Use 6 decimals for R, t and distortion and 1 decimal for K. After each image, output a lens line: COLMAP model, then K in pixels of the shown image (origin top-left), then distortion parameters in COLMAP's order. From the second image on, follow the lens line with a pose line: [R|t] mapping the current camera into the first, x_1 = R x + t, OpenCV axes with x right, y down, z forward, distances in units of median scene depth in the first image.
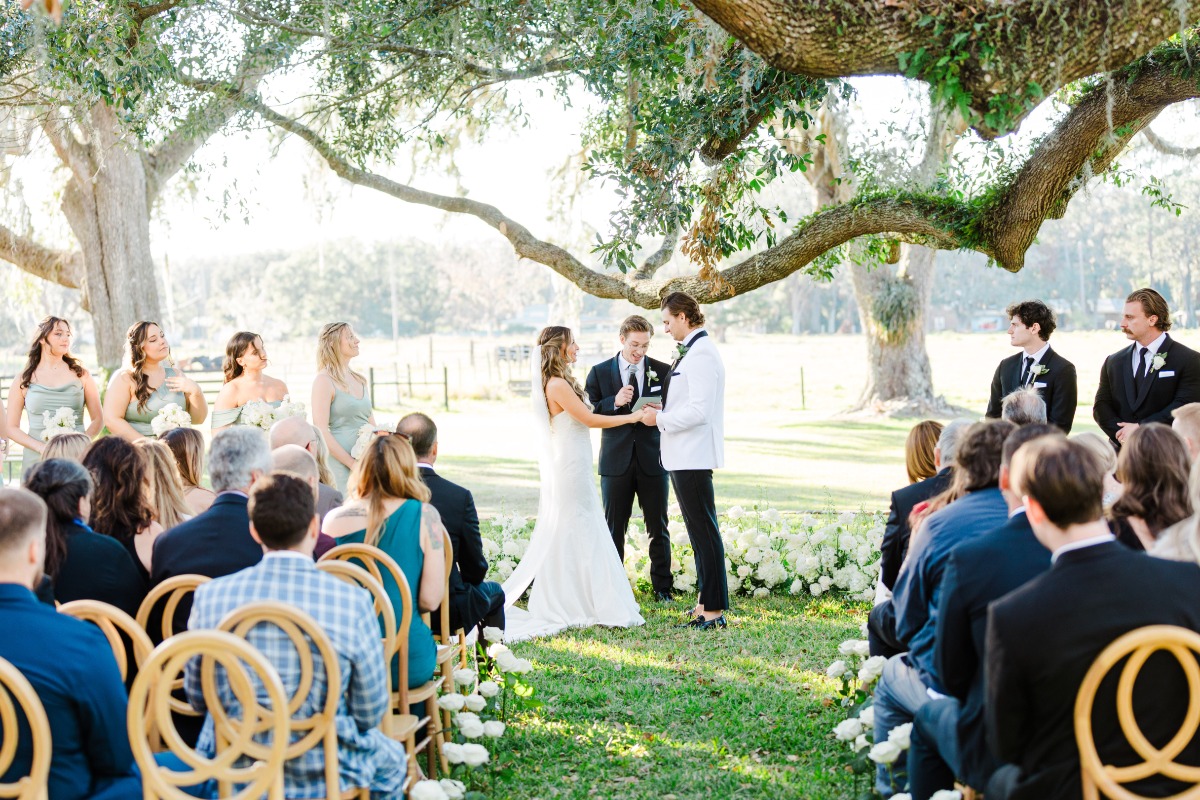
lens RADIAL K [[2220.3, 0, 600.0], [0, 2220.3, 400.0], [0, 0, 1]] dist [0.052783, 0.020167]
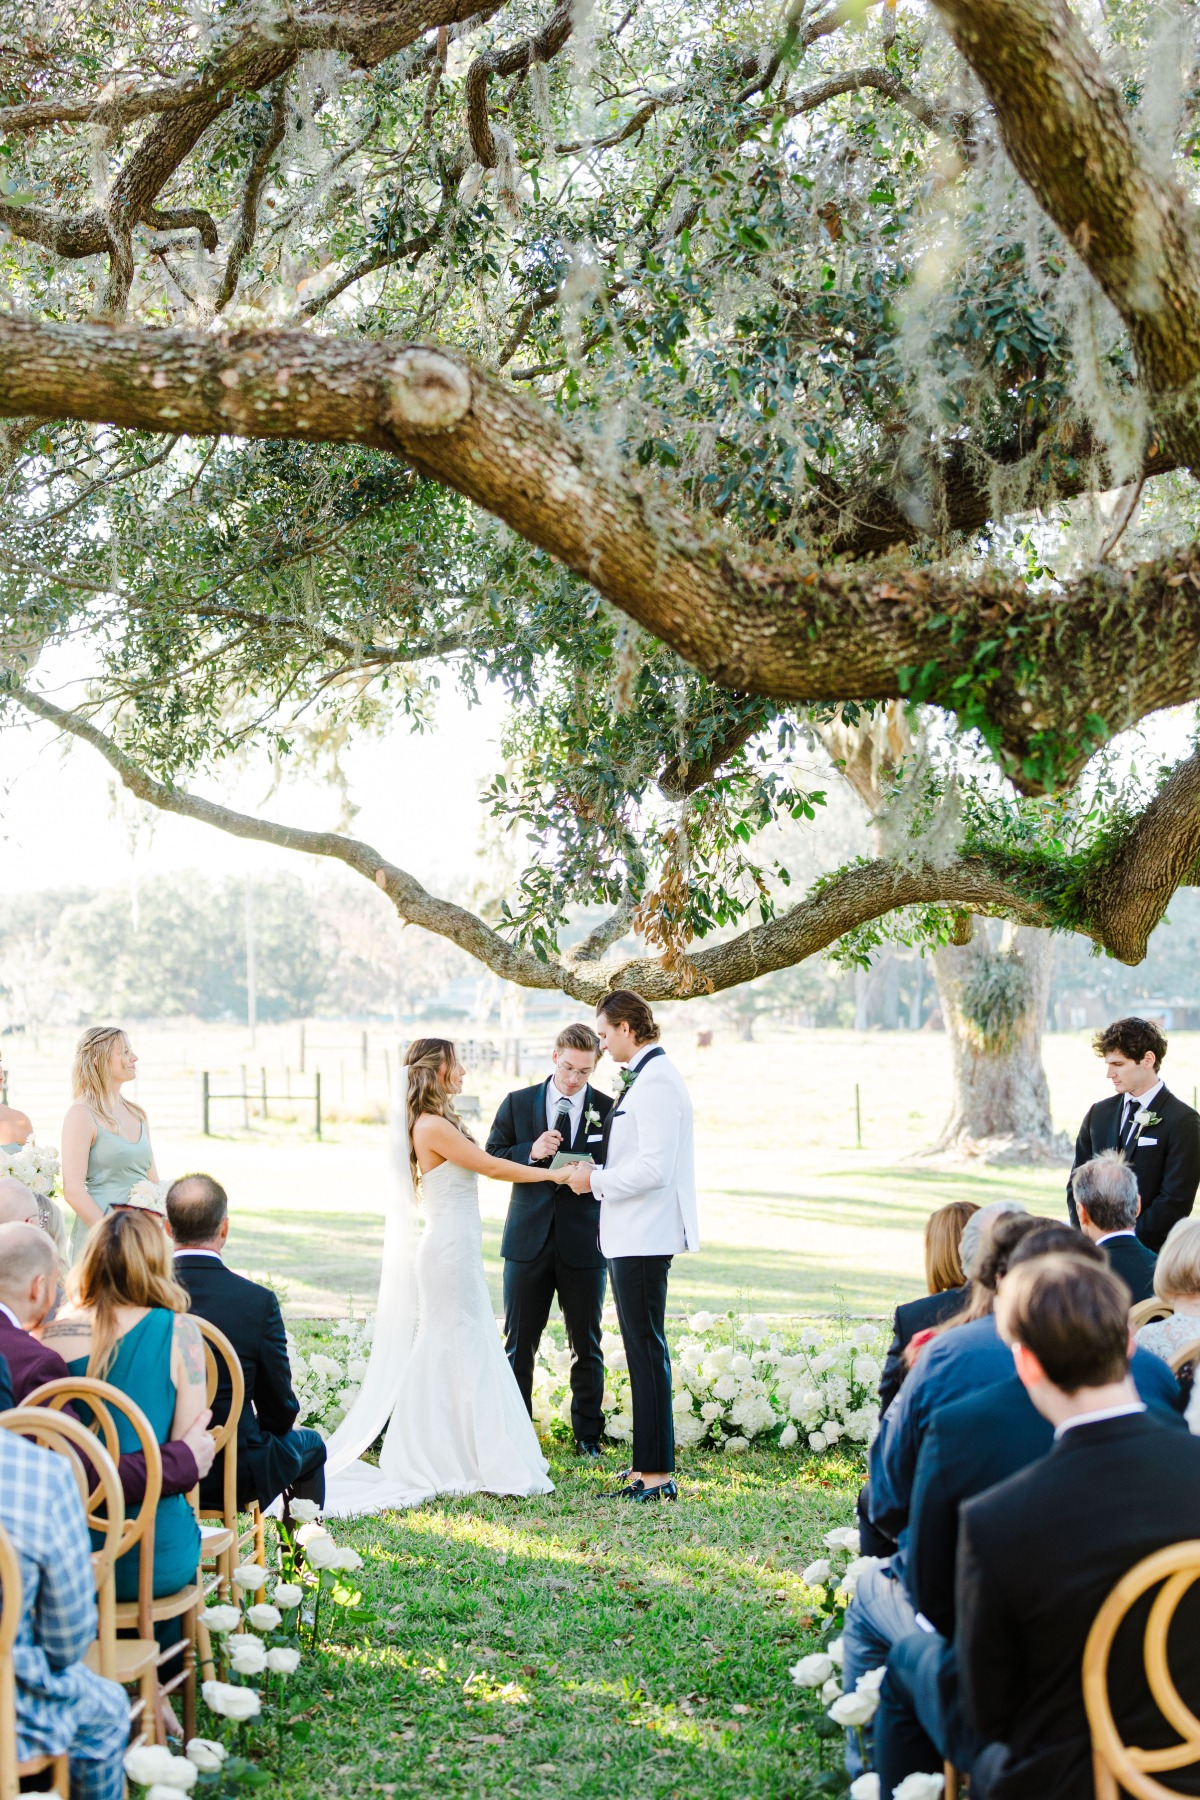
lens RADIAL K [[3360.6, 0, 600.0], [0, 3360.6, 900.0], [0, 0, 1]] dist [0.043227, 0.064908]
pose [[0.999710, 0.020022, 0.013353, 0.017242], [-0.019070, 0.997505, -0.067976, -0.007242], [-0.014681, 0.067702, 0.997598, -0.013629]]
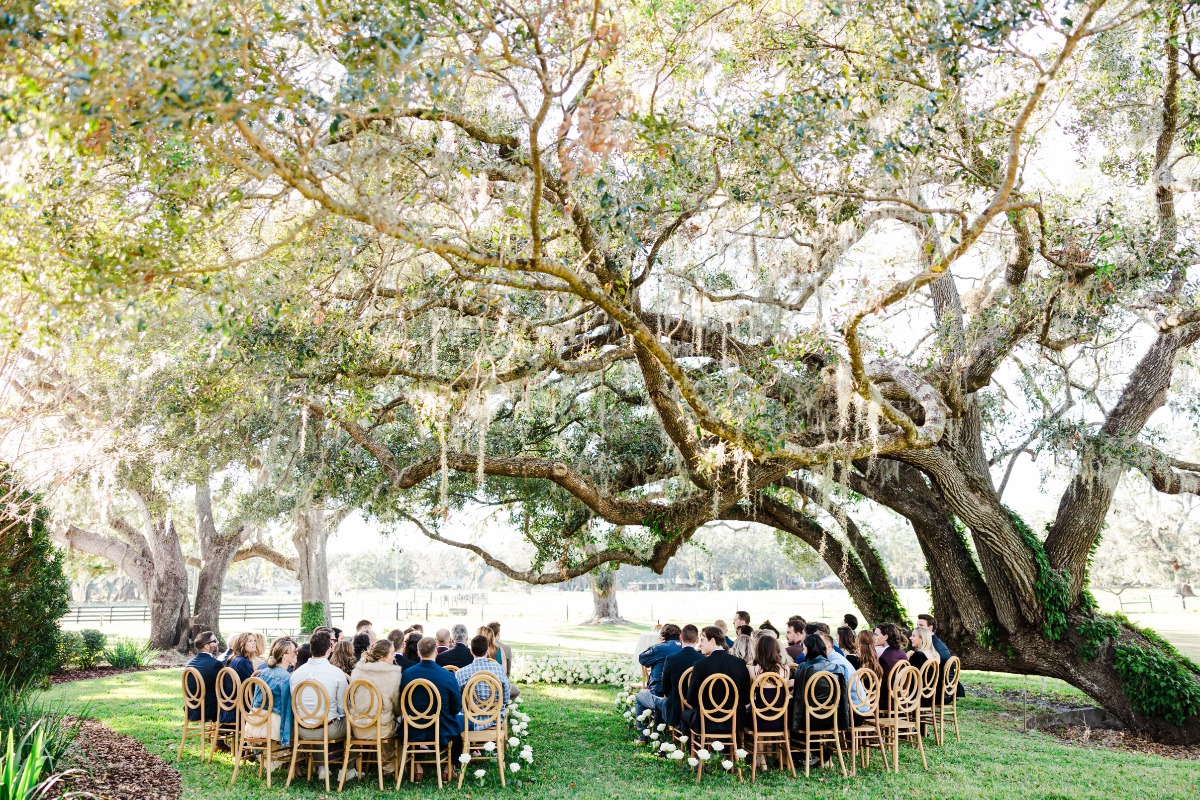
lens RADIAL K [[842.4, 0, 600.5], [0, 842.4, 435.2], [0, 0, 1]] dist [0.002952, 0.000308]
pose [[0.991790, 0.034093, 0.123246, -0.060061], [-0.007249, 0.977244, -0.211994, 0.001211], [-0.127669, 0.209360, 0.969468, -0.200221]]
